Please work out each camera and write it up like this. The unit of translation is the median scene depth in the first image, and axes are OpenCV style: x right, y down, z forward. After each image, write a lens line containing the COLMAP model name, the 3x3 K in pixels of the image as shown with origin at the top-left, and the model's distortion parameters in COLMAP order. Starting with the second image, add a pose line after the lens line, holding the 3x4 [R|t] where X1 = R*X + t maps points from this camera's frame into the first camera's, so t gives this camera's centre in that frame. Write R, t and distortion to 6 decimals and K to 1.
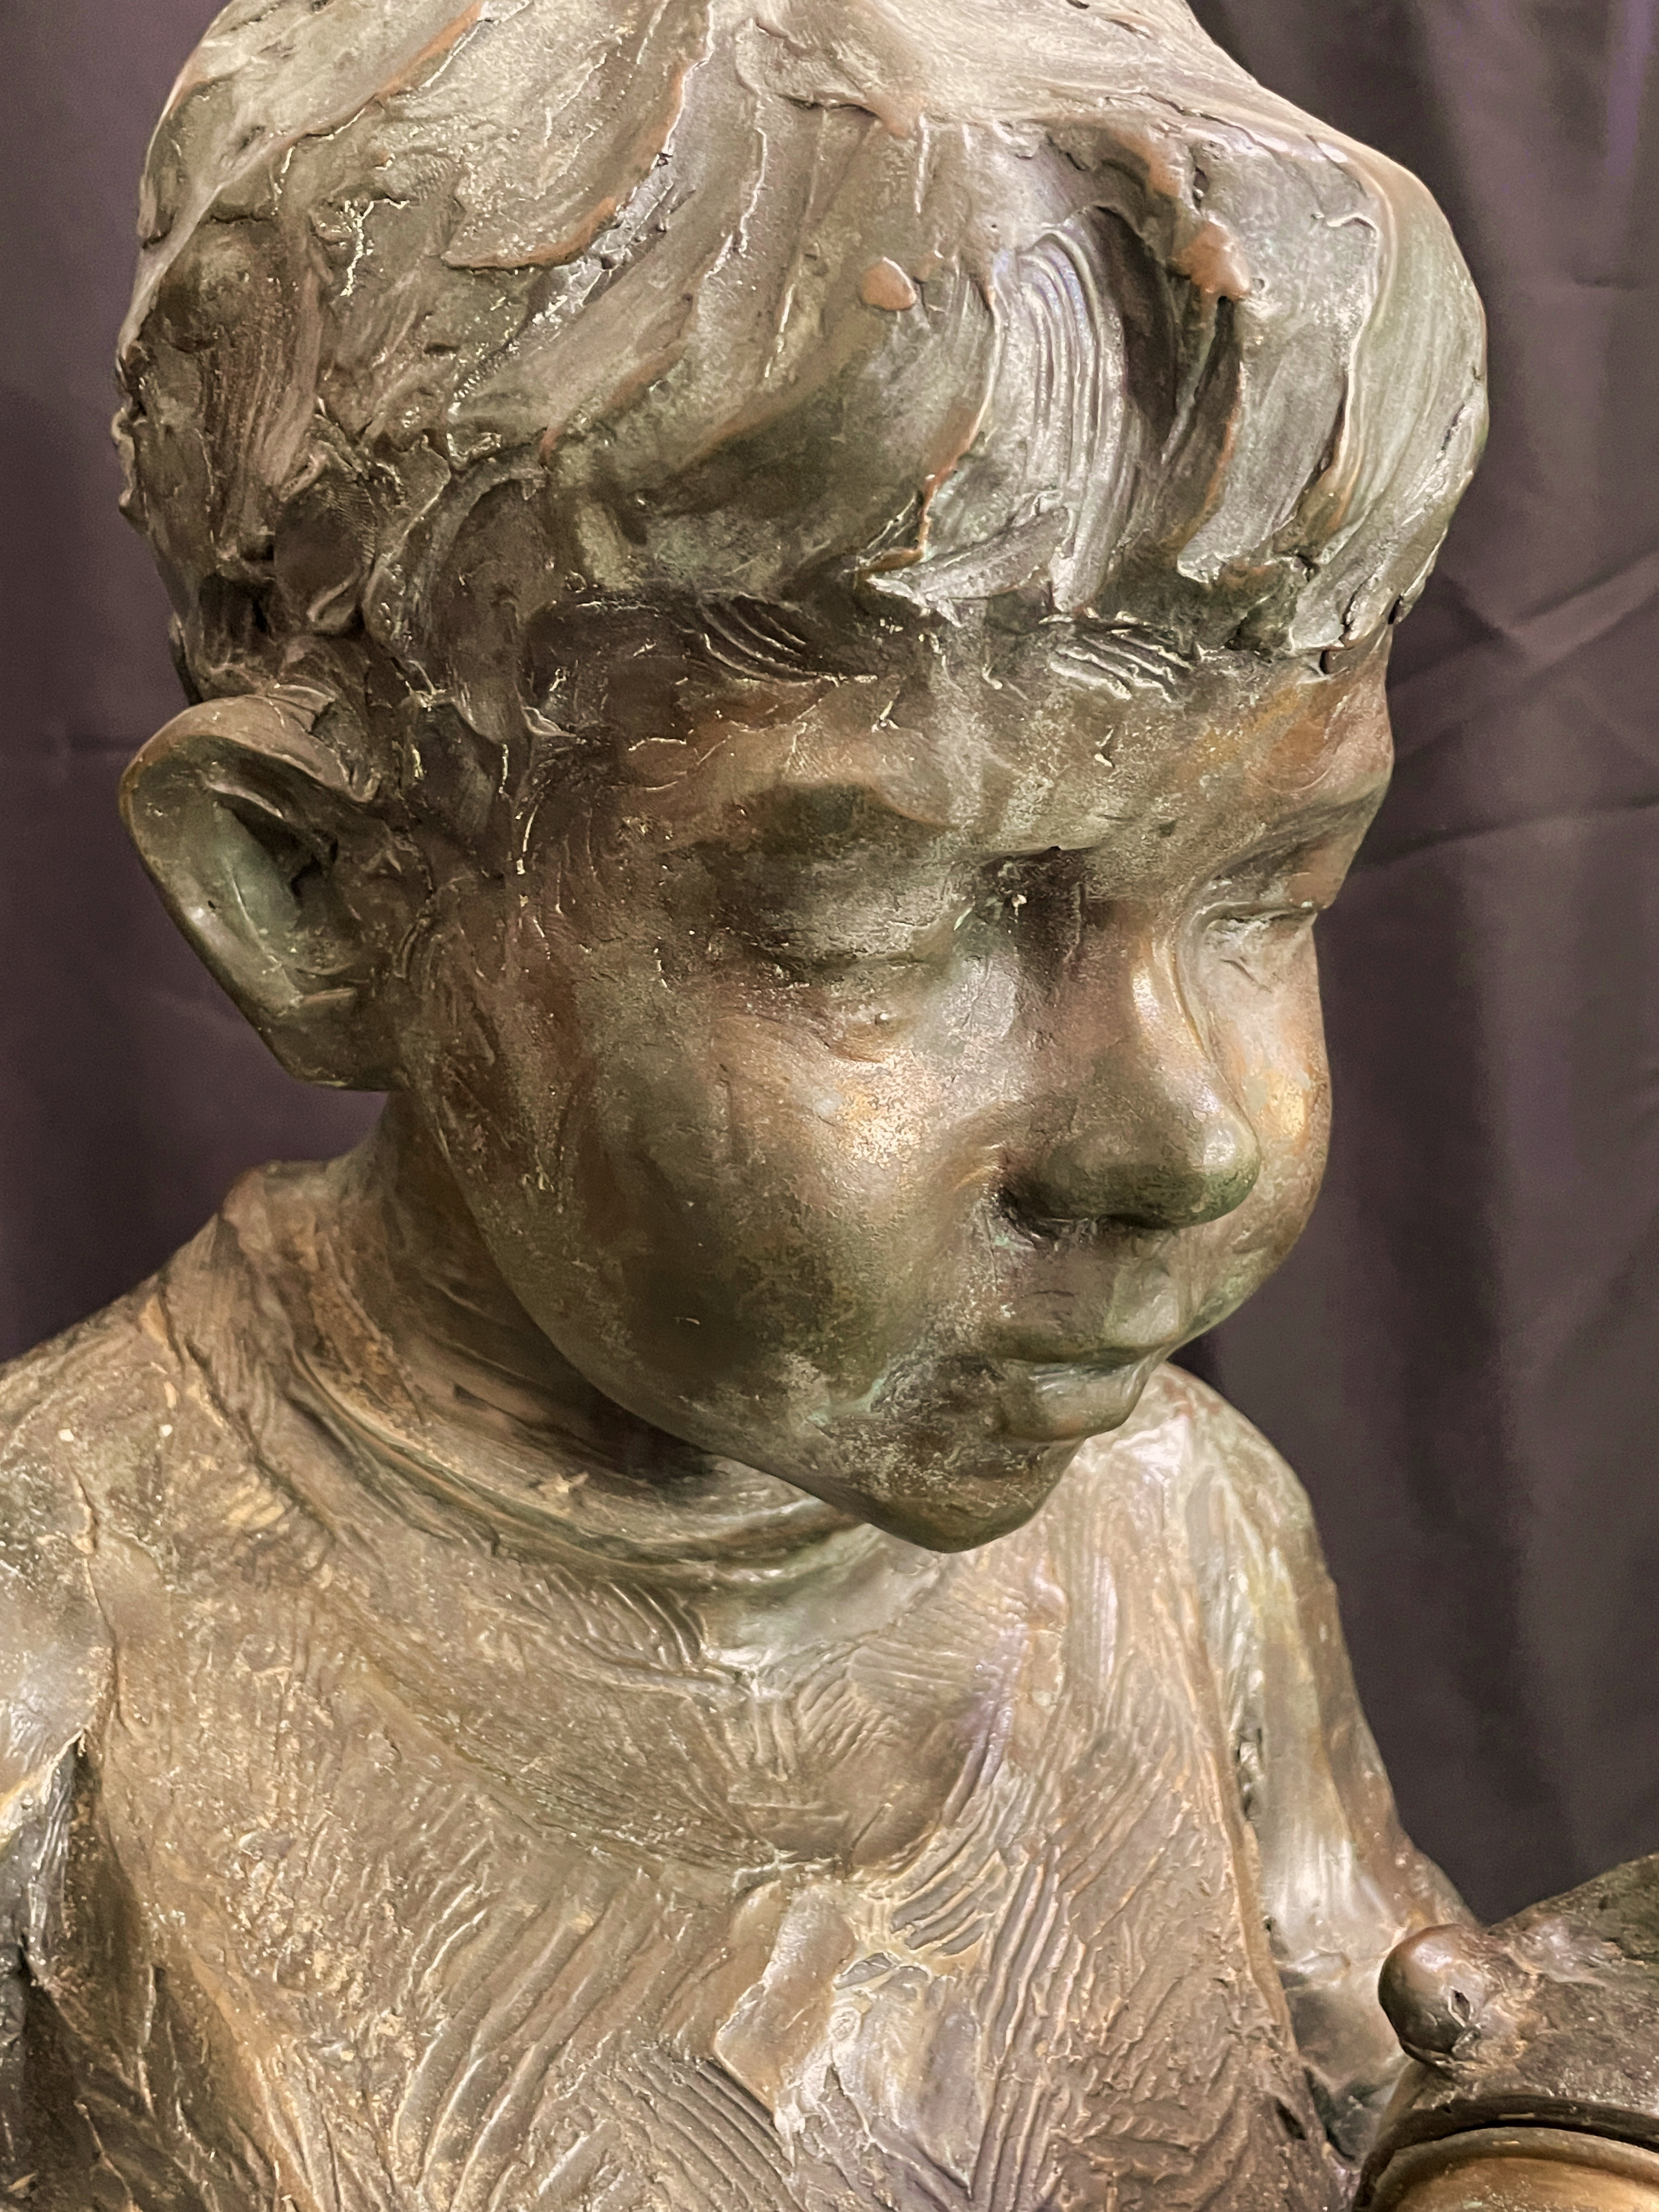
lens RADIAL K [[2192.2, 0, 817.6], [0, 2192.2, 1106.8], [0, 0, 1]] dist [0.092639, -0.178206]
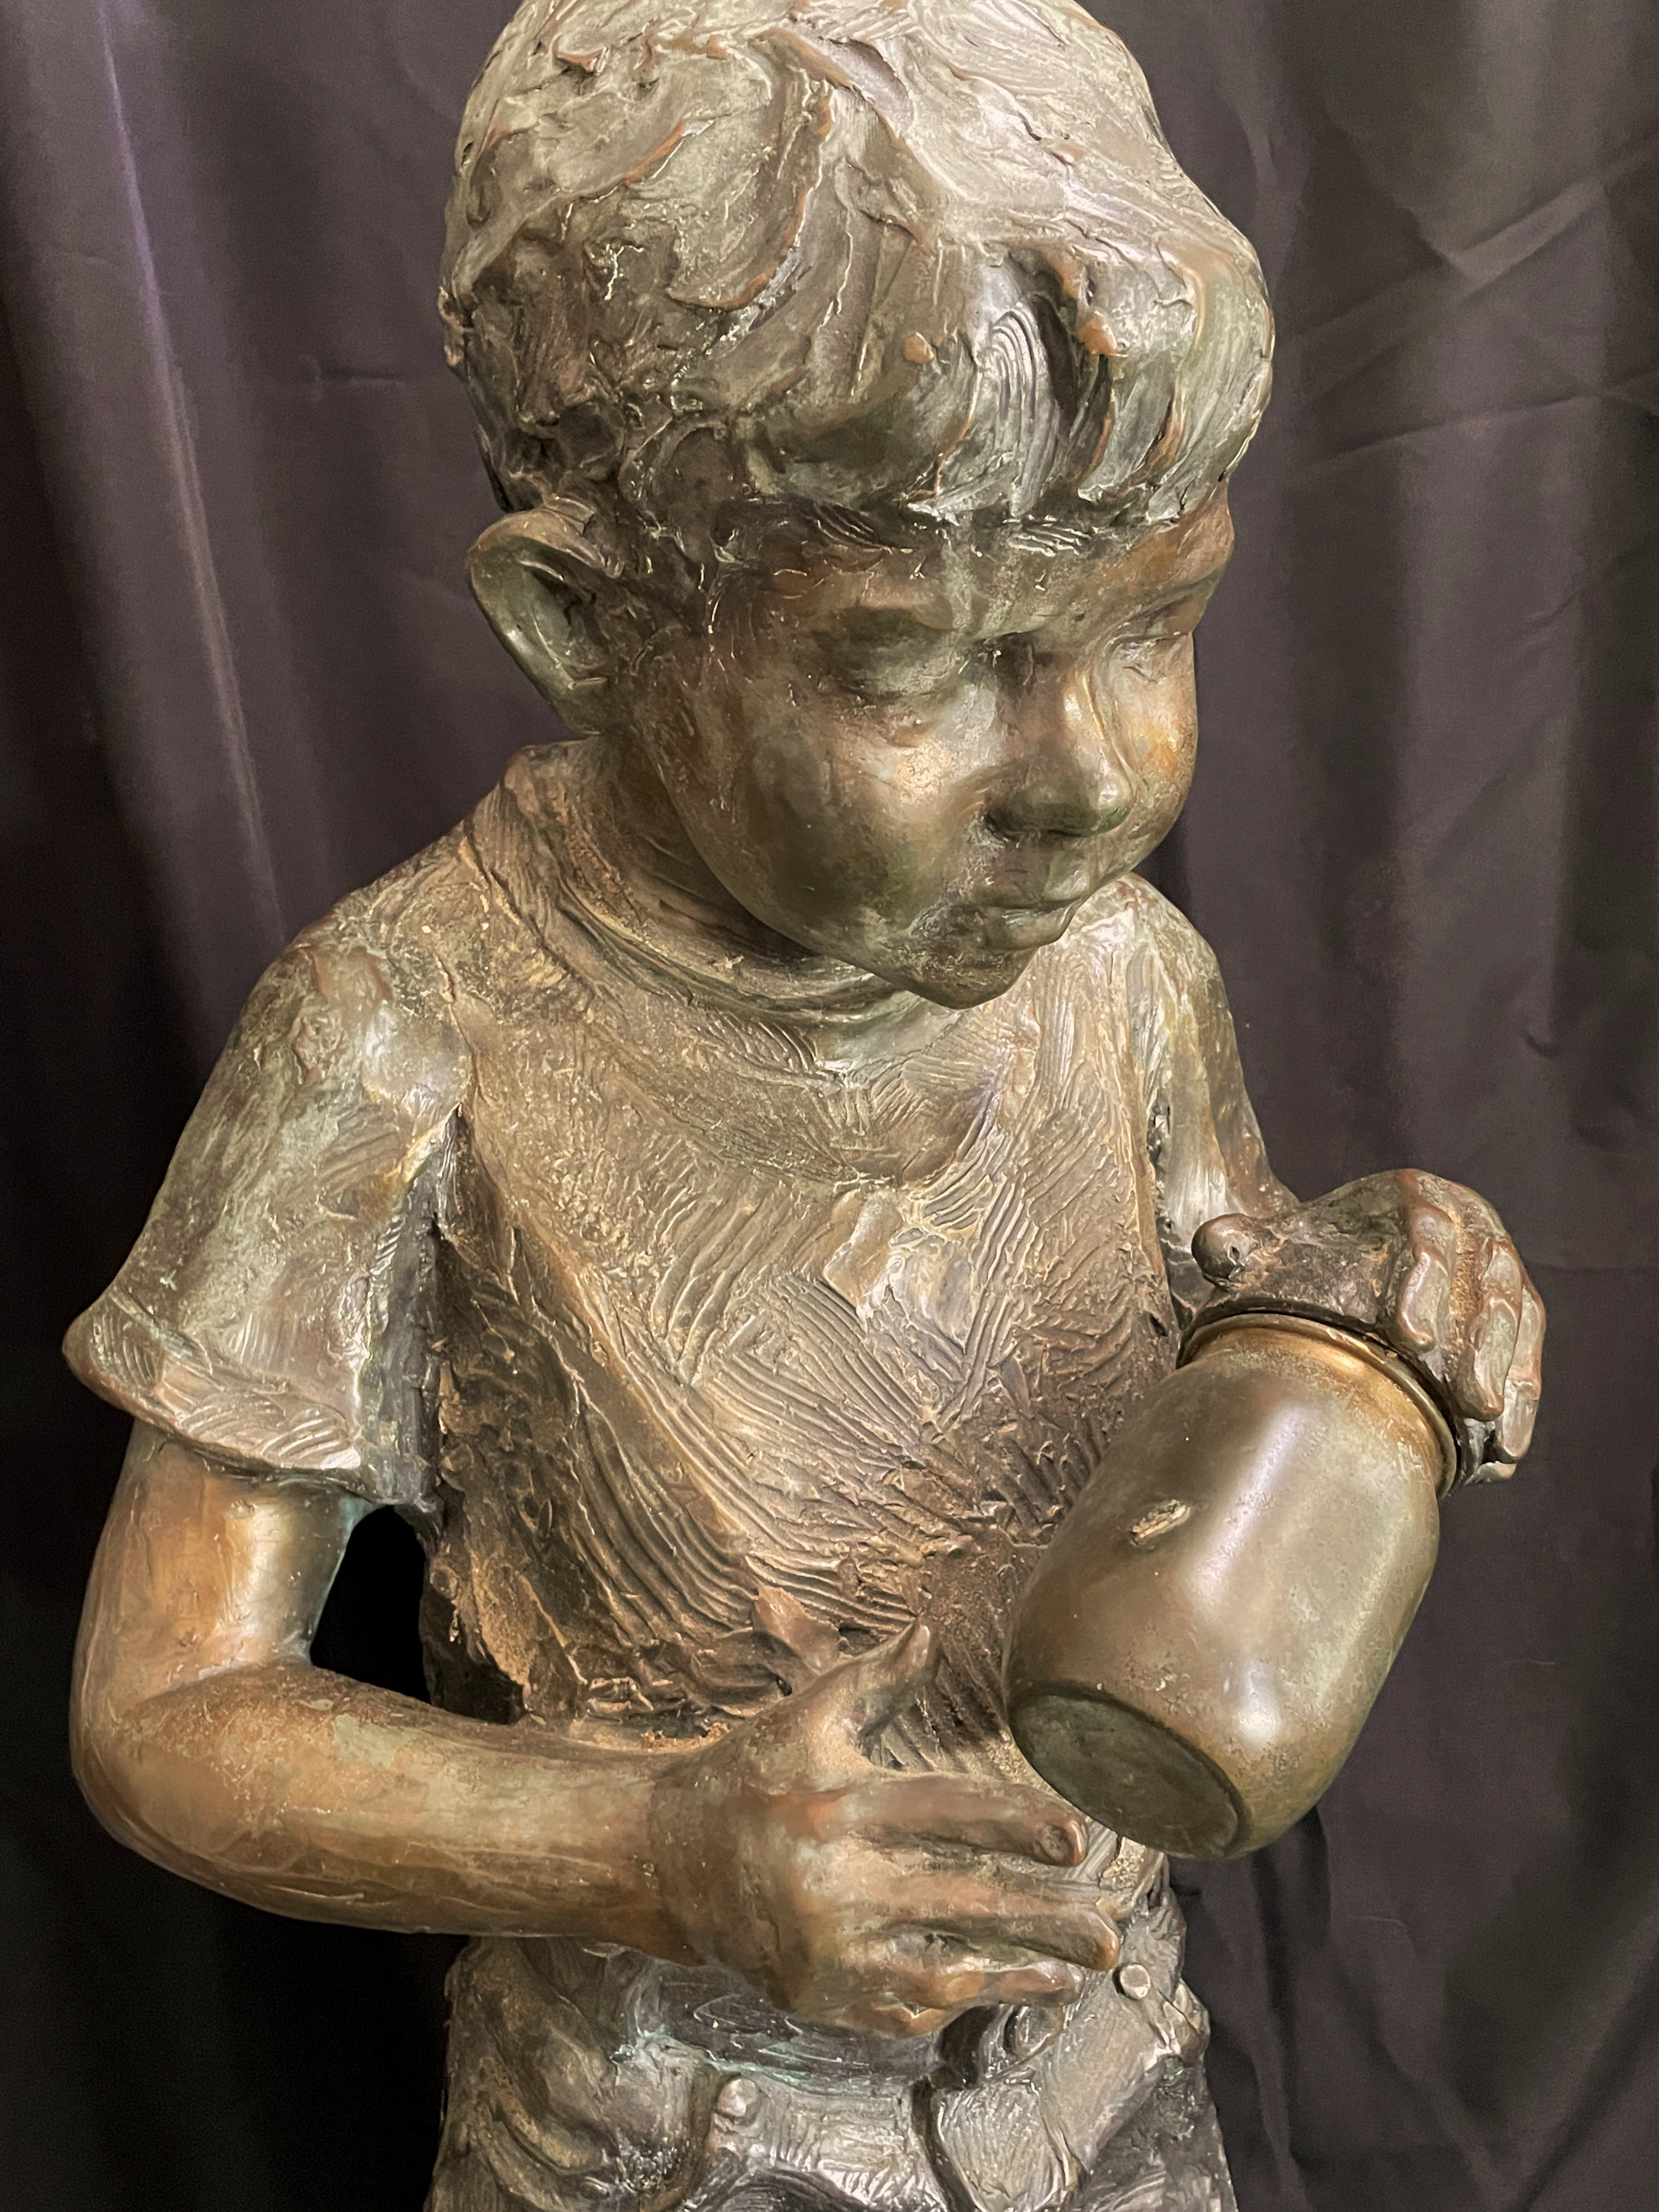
lens RADIAL K [[2192.2, 0, 817.6], [0, 2192.2, 1106.8], [0, 0, 1]] dist [0.092639, -0.178206]
pose [[0.999134, 0.007778, -0.040883, 0.021578], [0.003736, 0.961650, 0.274256, -0.206487], [0.041448, -0.274171, 0.960787, -0.713227]]
